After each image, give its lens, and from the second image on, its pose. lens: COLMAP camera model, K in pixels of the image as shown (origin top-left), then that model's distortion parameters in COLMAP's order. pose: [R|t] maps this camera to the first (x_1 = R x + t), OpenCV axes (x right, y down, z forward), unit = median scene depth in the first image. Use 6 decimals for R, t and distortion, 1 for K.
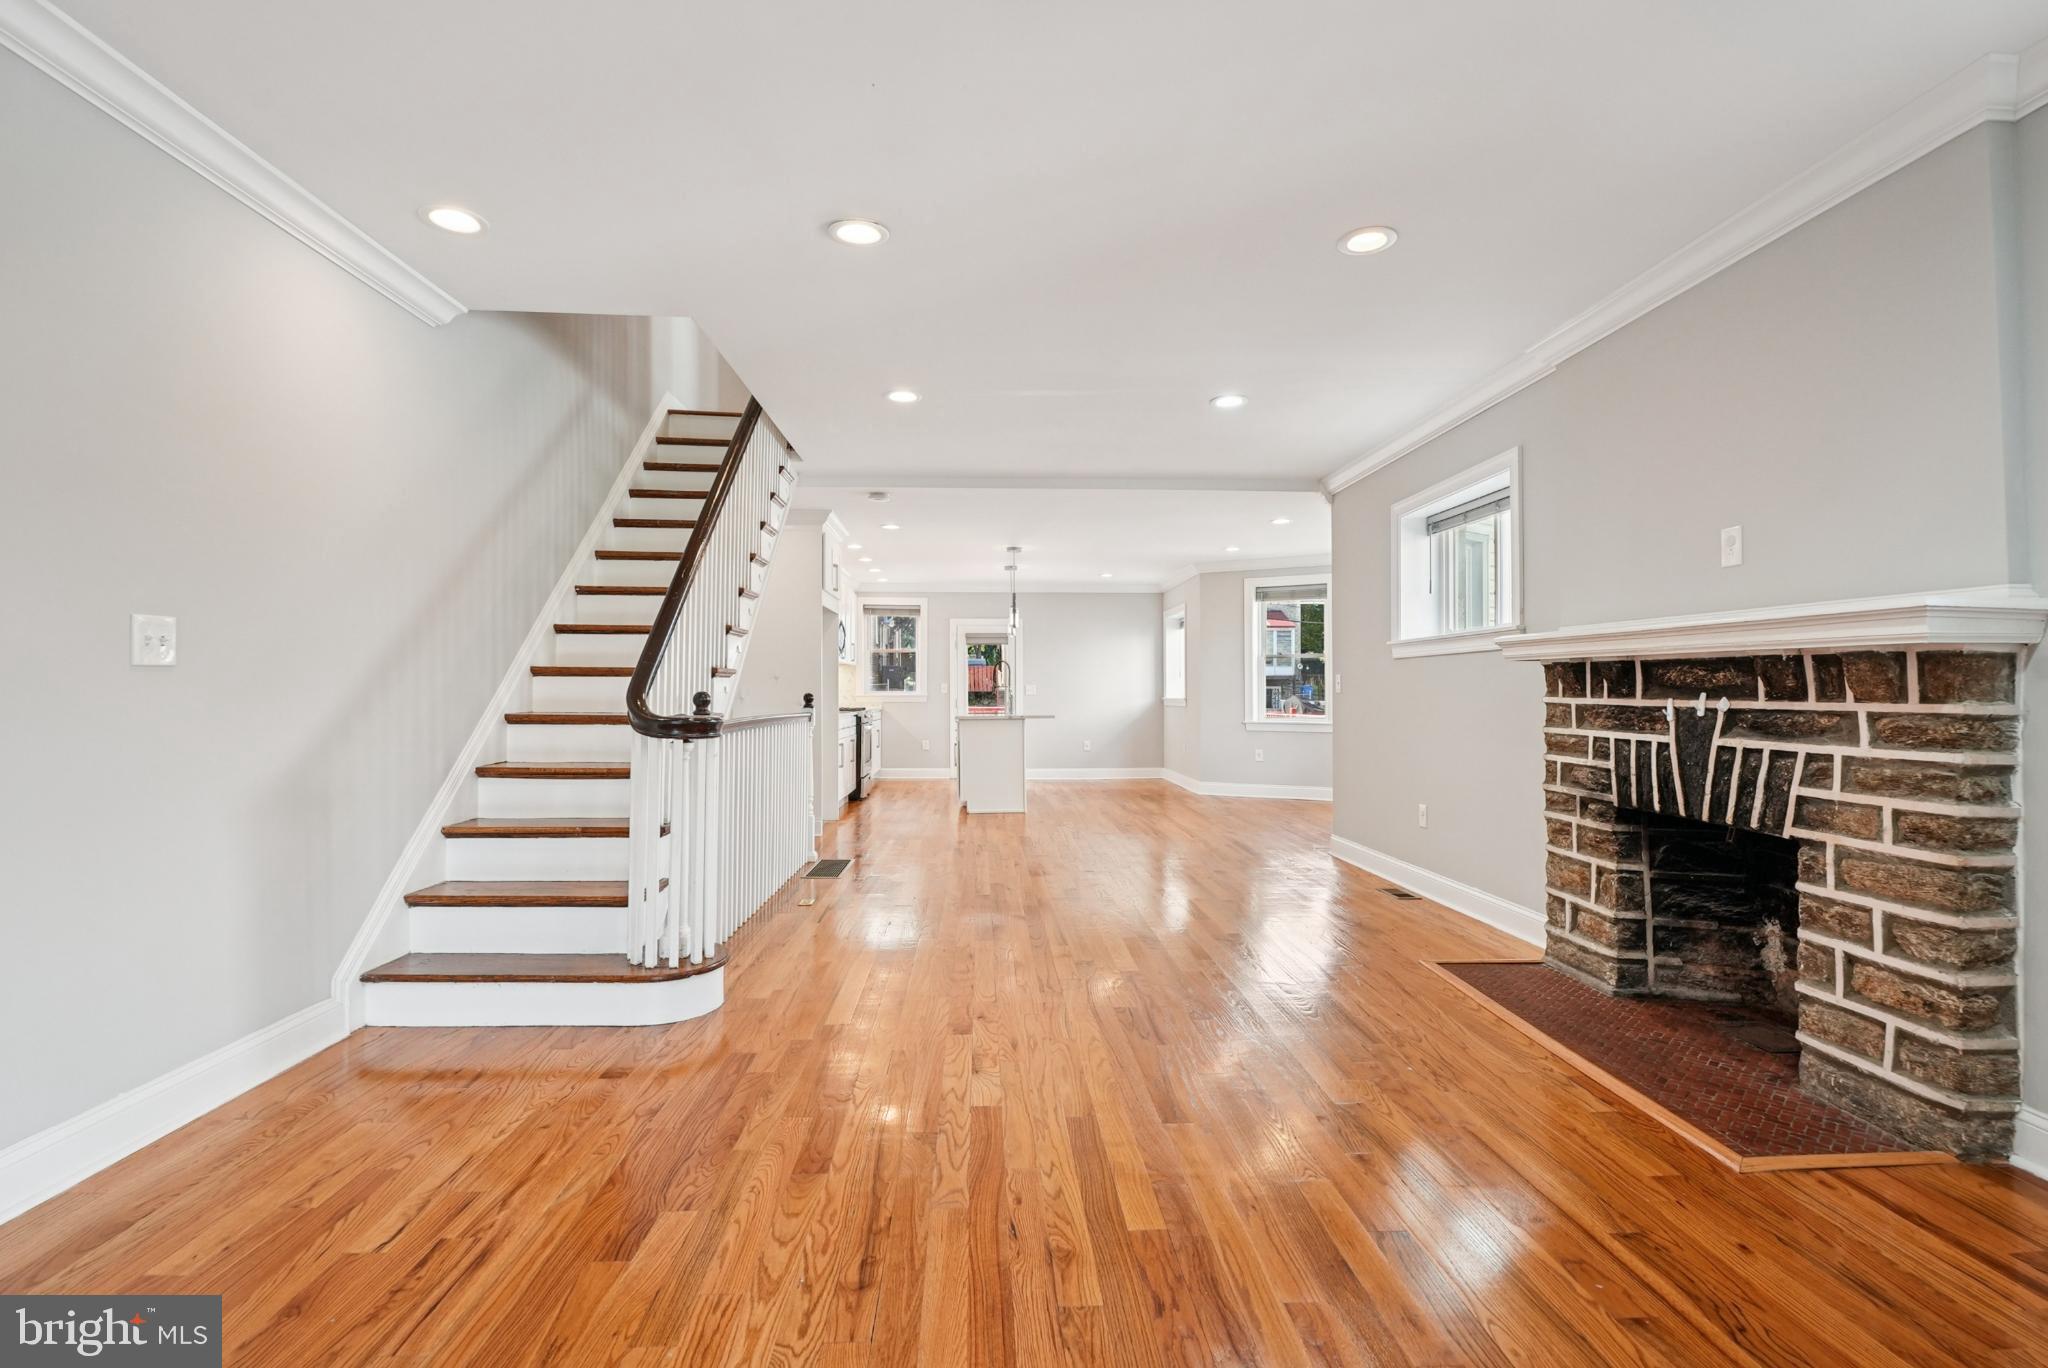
lens RADIAL K [[951.2, 0, 1025.4], [0, 951.2, 694.7], [0, 0, 1]] dist [-0.003985, -0.000502]
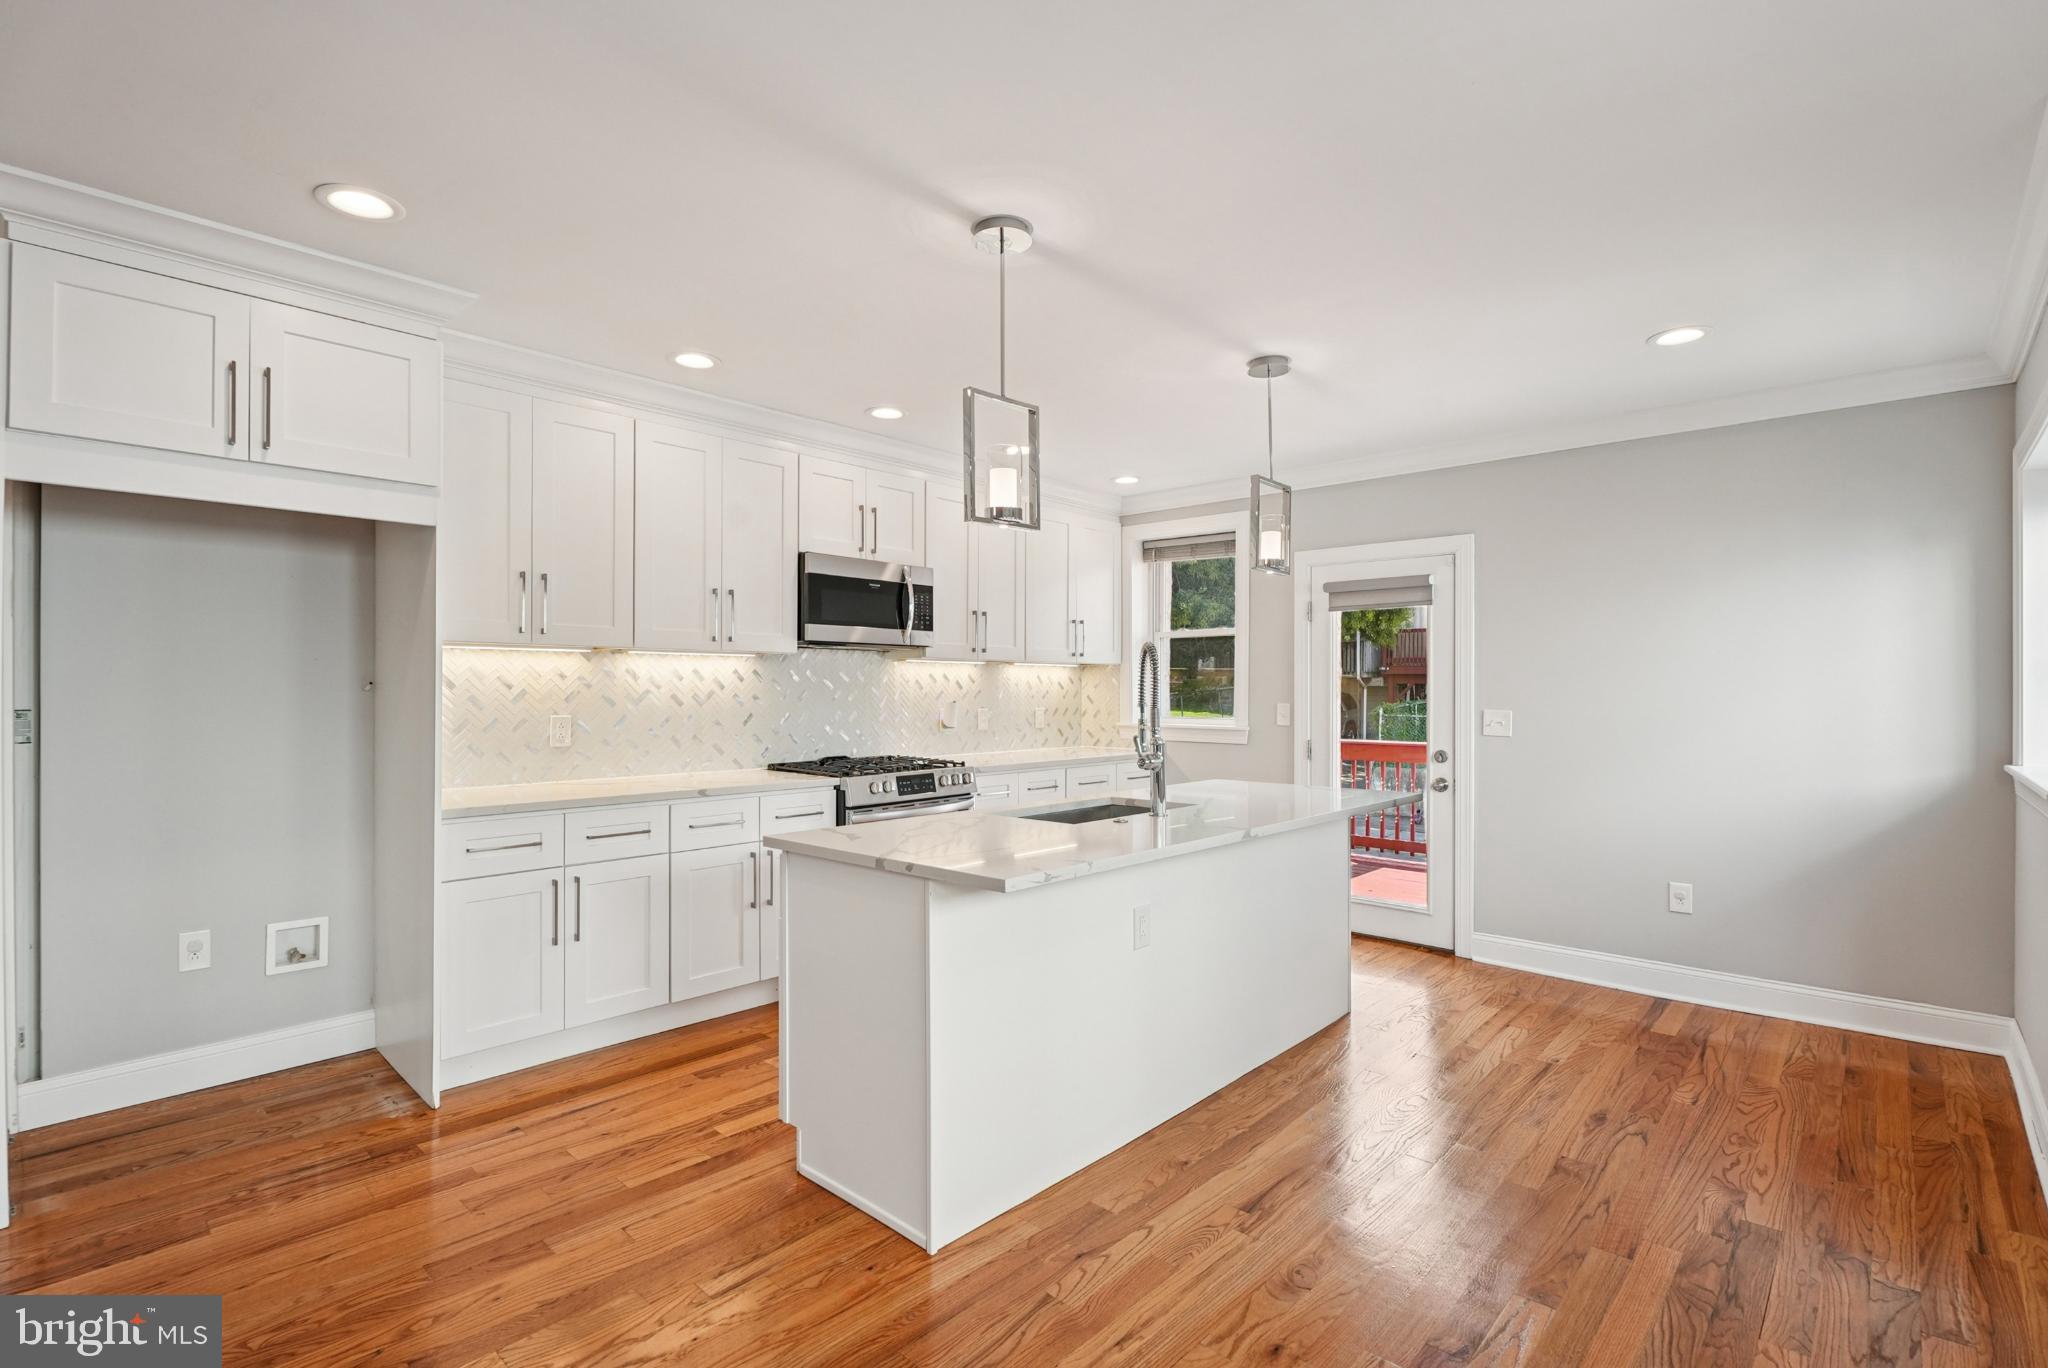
lens RADIAL K [[951.2, 0, 1025.4], [0, 951.2, 694.7], [0, 0, 1]] dist [-0.003985, -0.000502]
pose [[0.703599, 0.005976, -0.710572, 0.143559], [-0.005355, 0.999981, 0.003108, -0.016933], [0.710577, 0.001619, 0.703618, 0.627443]]
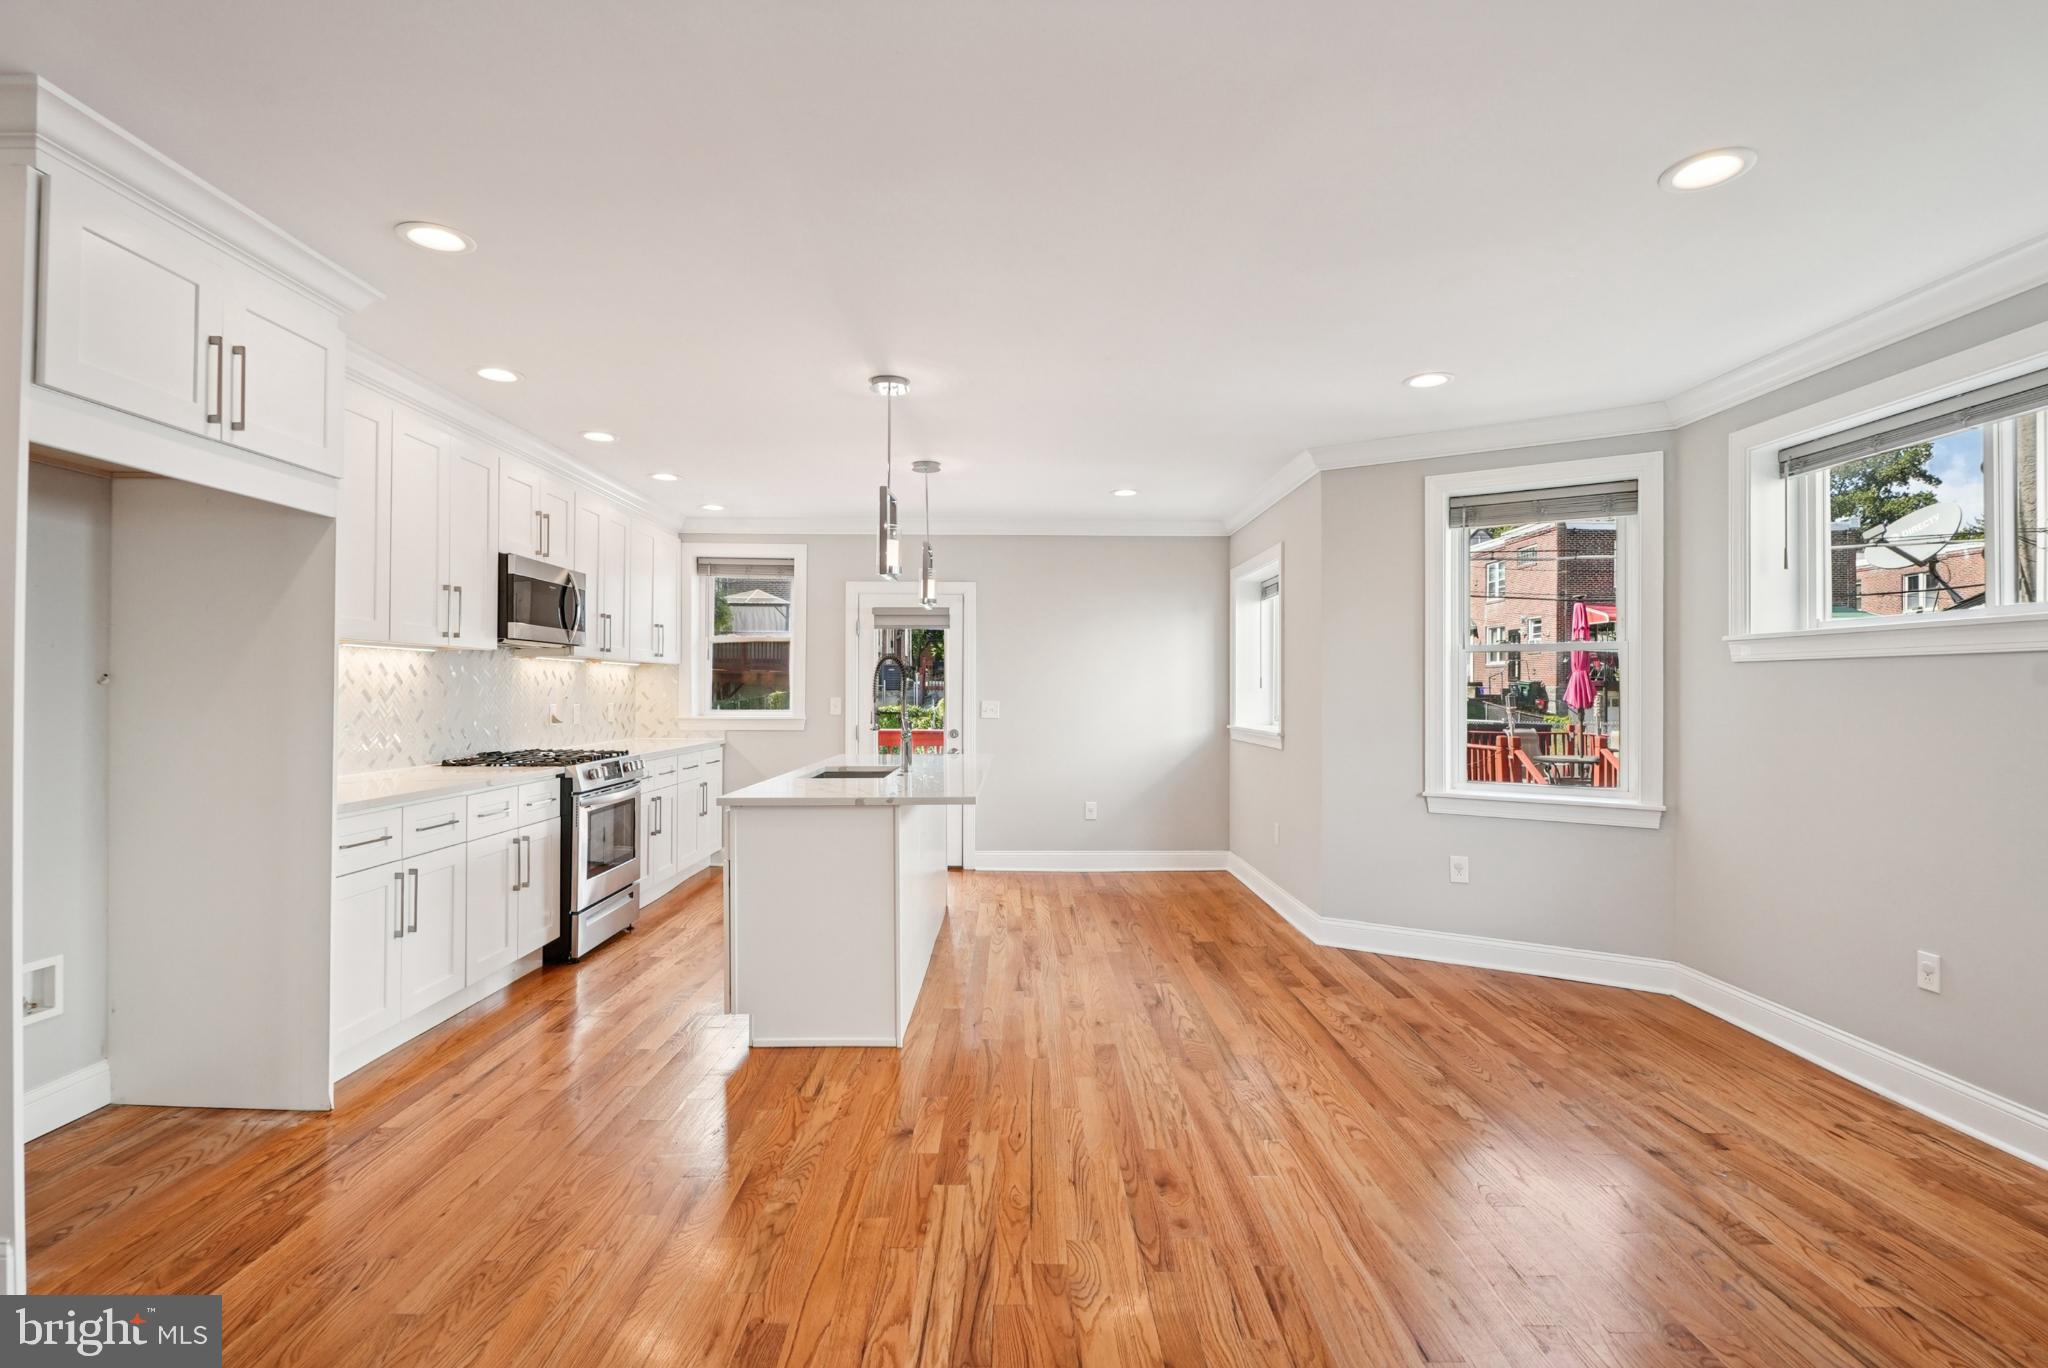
lens RADIAL K [[951.2, 0, 1025.4], [0, 951.2, 694.7], [0, 0, 1]] dist [-0.003985, -0.000502]
pose [[0.999465, 0.004765, -0.032365, 0.045557], [-0.004753, 0.999989, 0.000448, -0.014779], [0.032366, -0.000294, 0.999476, 0.455117]]
